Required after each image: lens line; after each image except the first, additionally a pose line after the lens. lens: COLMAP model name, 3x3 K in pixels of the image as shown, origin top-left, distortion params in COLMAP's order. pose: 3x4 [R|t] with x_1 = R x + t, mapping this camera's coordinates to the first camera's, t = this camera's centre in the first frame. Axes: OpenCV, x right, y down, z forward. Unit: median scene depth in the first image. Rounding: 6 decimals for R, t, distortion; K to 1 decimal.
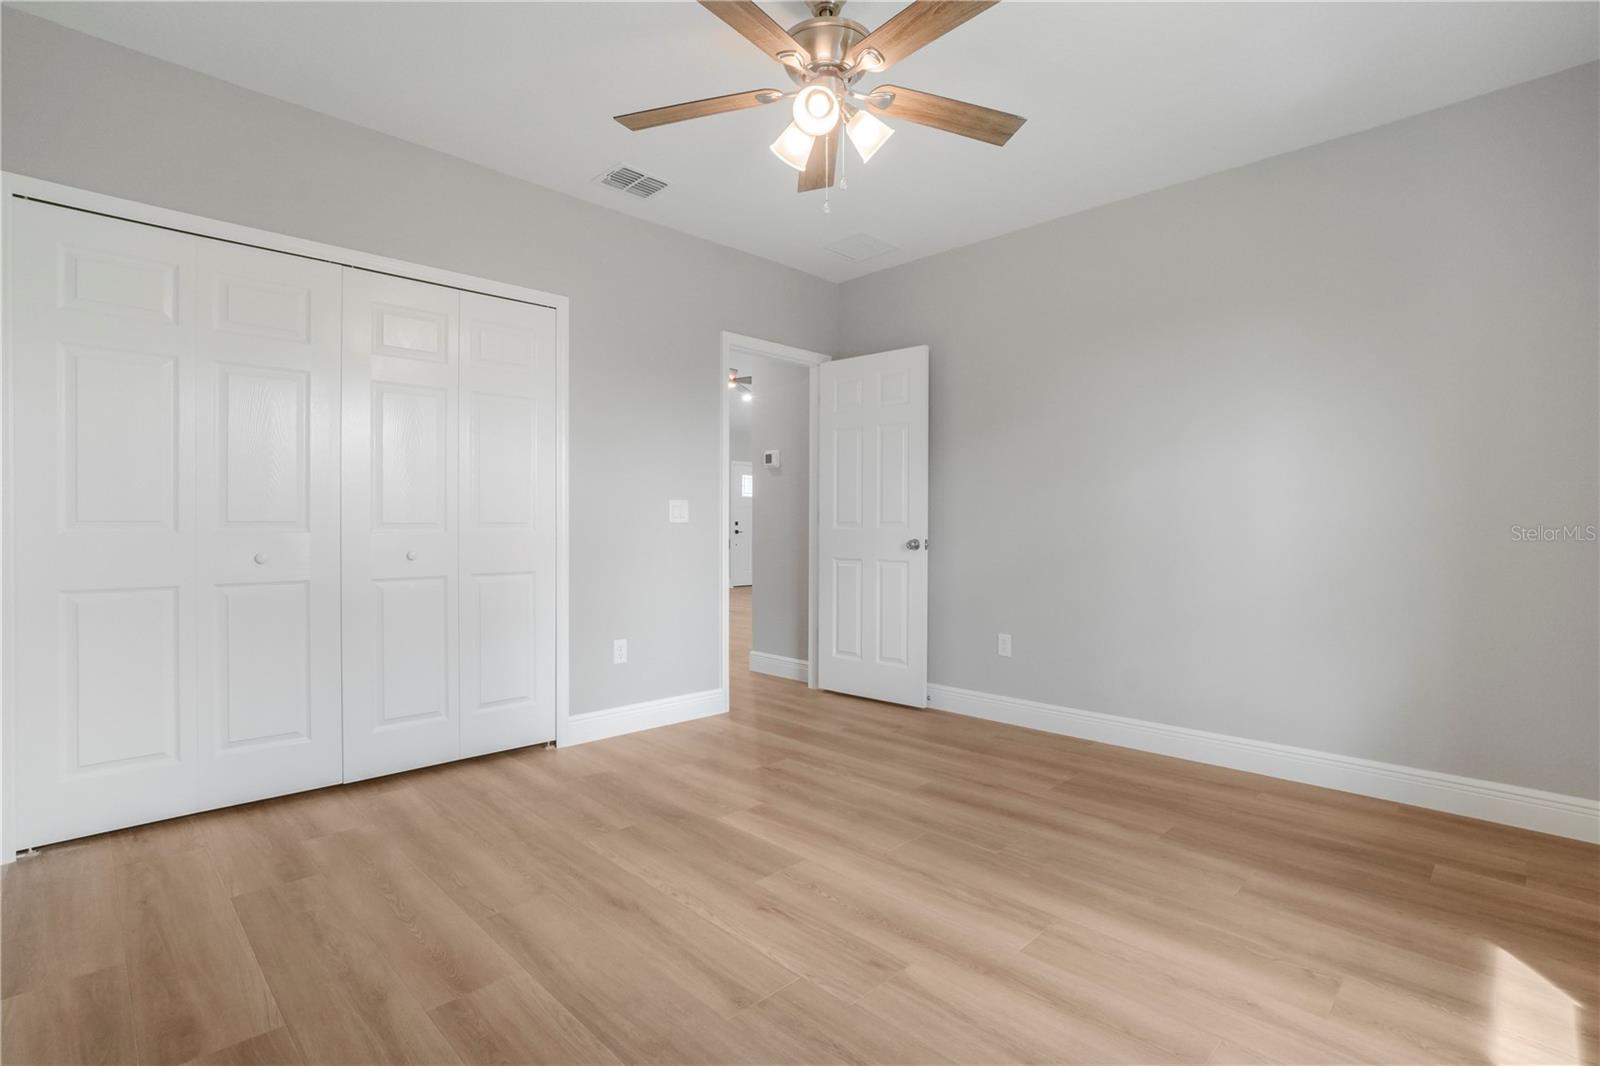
lens RADIAL K [[728.0, 0, 796.4], [0, 728.0, 539.3], [0, 0, 1]] dist [-0.039590, 0.000274]
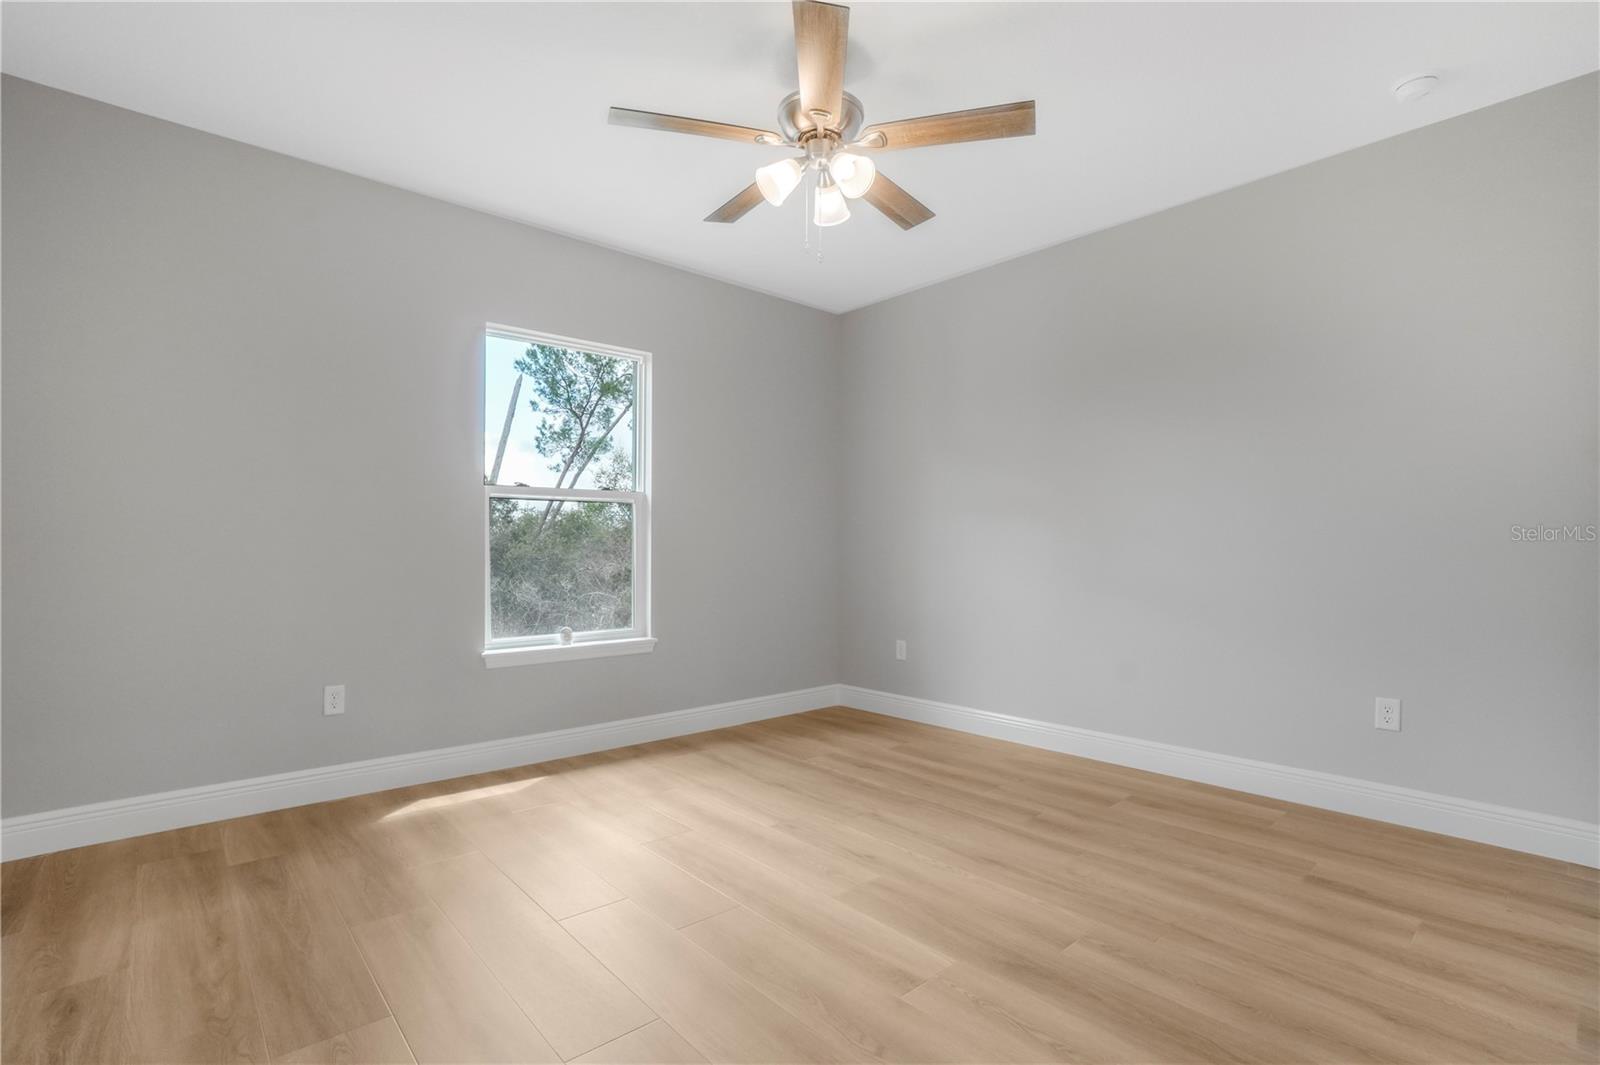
lens RADIAL K [[728.0, 0, 796.4], [0, 728.0, 538.8], [0, 0, 1]] dist [-0.039590, 0.000274]
pose [[-0.998135, -0.006739, 0.060671, 0.008534], [-0.006537, 0.999972, 0.003533, -0.035118], [-0.060693, 0.003130, -0.998152, 2.109009]]
